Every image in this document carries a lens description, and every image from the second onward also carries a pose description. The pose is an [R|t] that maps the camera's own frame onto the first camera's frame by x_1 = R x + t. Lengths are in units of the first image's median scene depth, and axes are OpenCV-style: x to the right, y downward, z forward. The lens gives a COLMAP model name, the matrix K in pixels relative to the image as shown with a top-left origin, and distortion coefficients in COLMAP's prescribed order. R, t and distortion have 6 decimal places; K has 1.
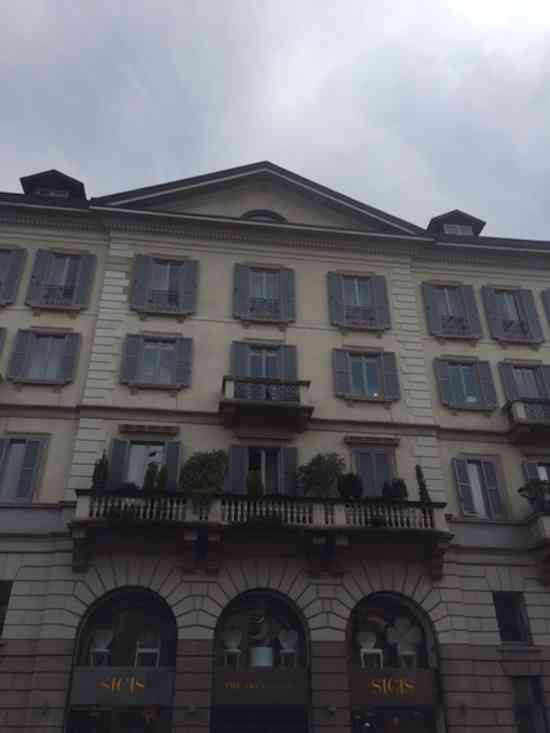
lens RADIAL K [[617.6, 0, 274.9], [0, 617.6, 377.7], [0, 0, 1]] dist [0.079529, -0.138492]
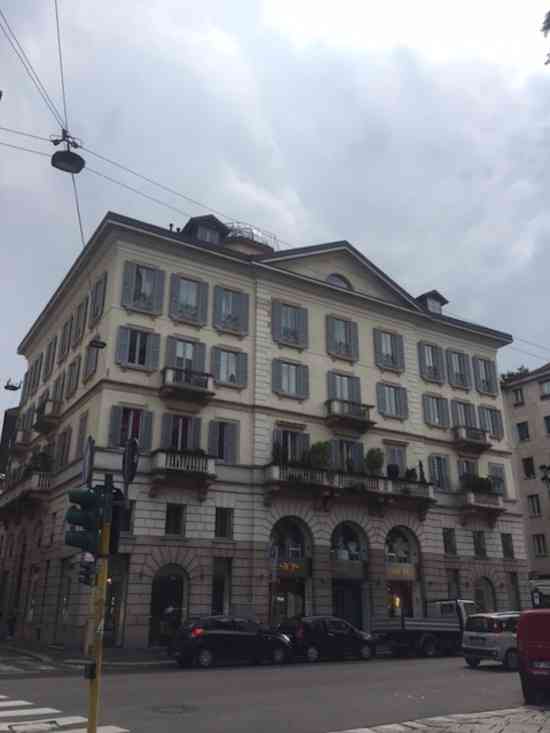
lens RADIAL K [[643.1, 0, 275.0], [0, 643.1, 366.5], [0, 0, 1]] dist [0.001464, 0.000418]
pose [[0.917023, 0.151341, 0.369006, -0.877618], [-0.209826, 0.969887, 0.123661, -0.265026], [-0.339179, -0.190827, 0.921164, -0.539233]]
